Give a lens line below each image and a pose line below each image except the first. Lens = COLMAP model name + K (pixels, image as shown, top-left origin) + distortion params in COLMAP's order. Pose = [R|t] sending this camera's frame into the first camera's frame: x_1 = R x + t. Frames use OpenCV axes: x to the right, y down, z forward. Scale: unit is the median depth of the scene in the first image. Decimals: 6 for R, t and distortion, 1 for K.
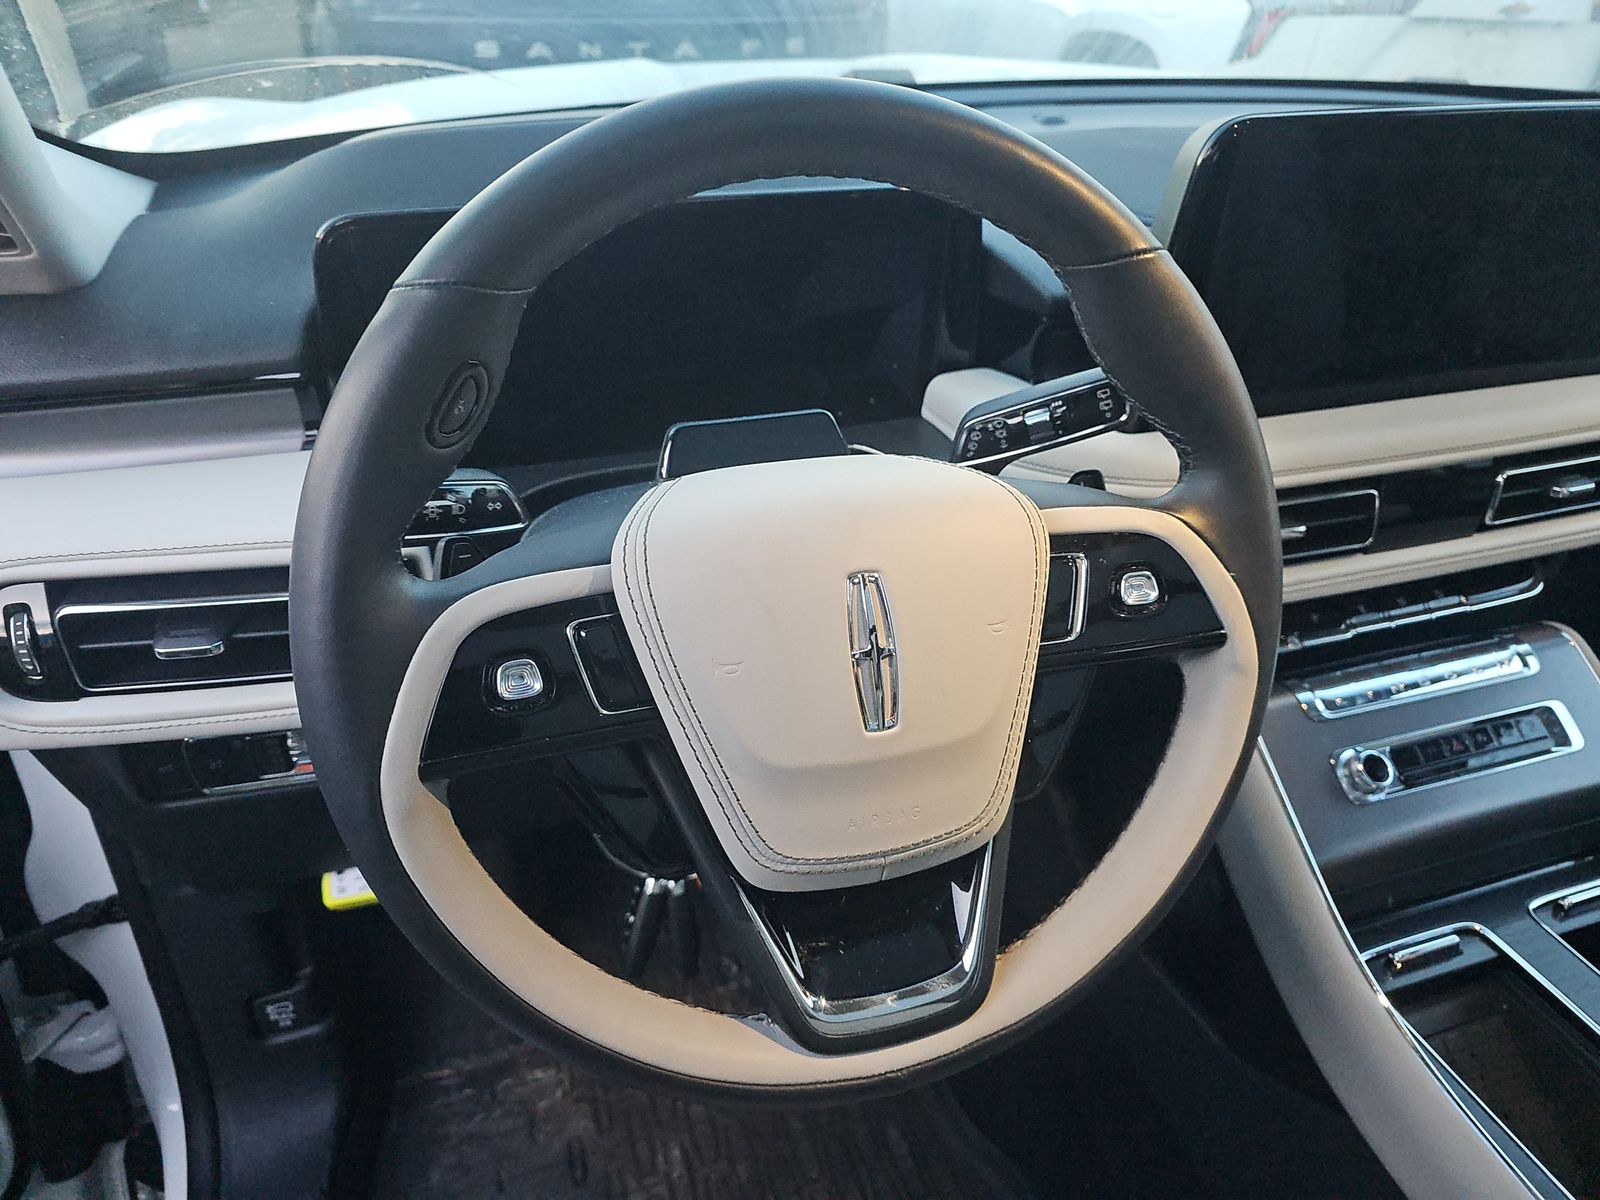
lens RADIAL K [[1065.8, 0, 792.3], [0, 1065.8, 611.3], [0, 0, 1]] dist [0.010810, -0.001326]
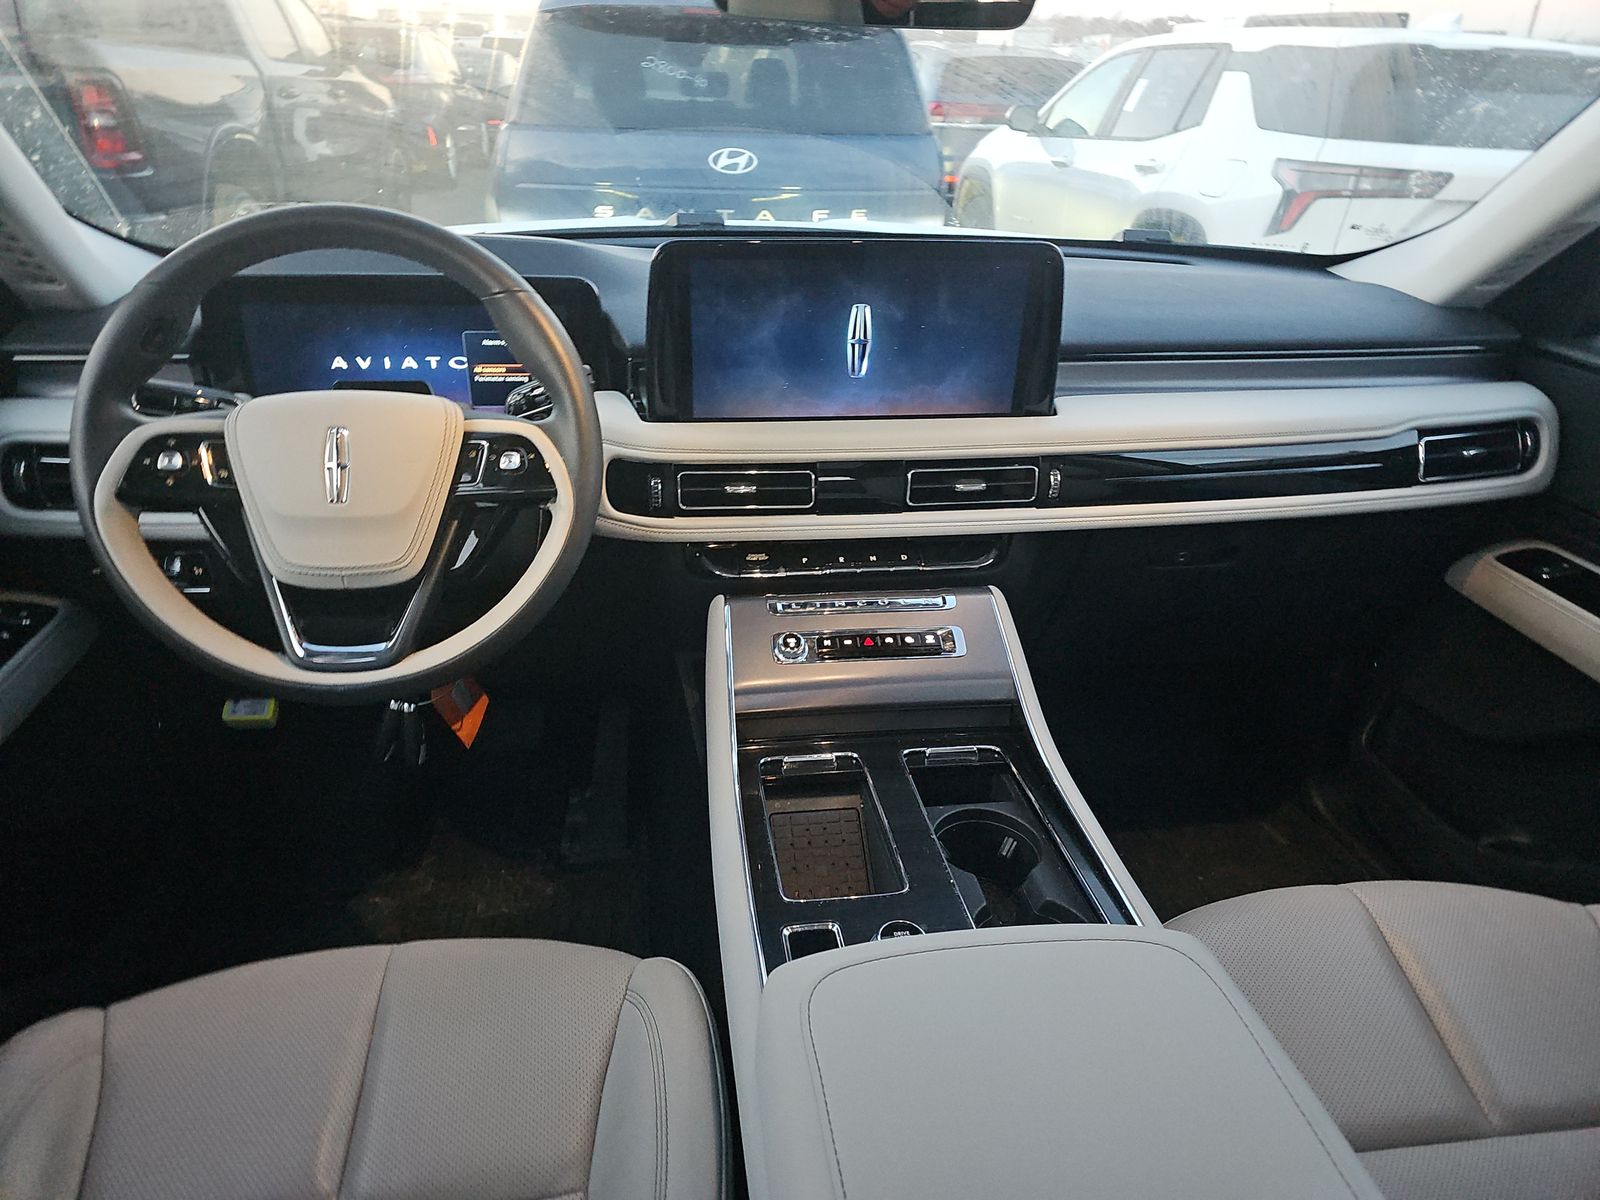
lens RADIAL K [[1065.8, 0, 808.3], [0, 1065.8, 593.8], [0, 0, 1]] dist [0.010810, -0.001326]
pose [[0.984315, 0.079154, -0.157664, 1.176739], [-0.100931, 0.985653, -0.135282, 0.418075], [0.144694, 0.149074, 0.978182, -0.770646]]
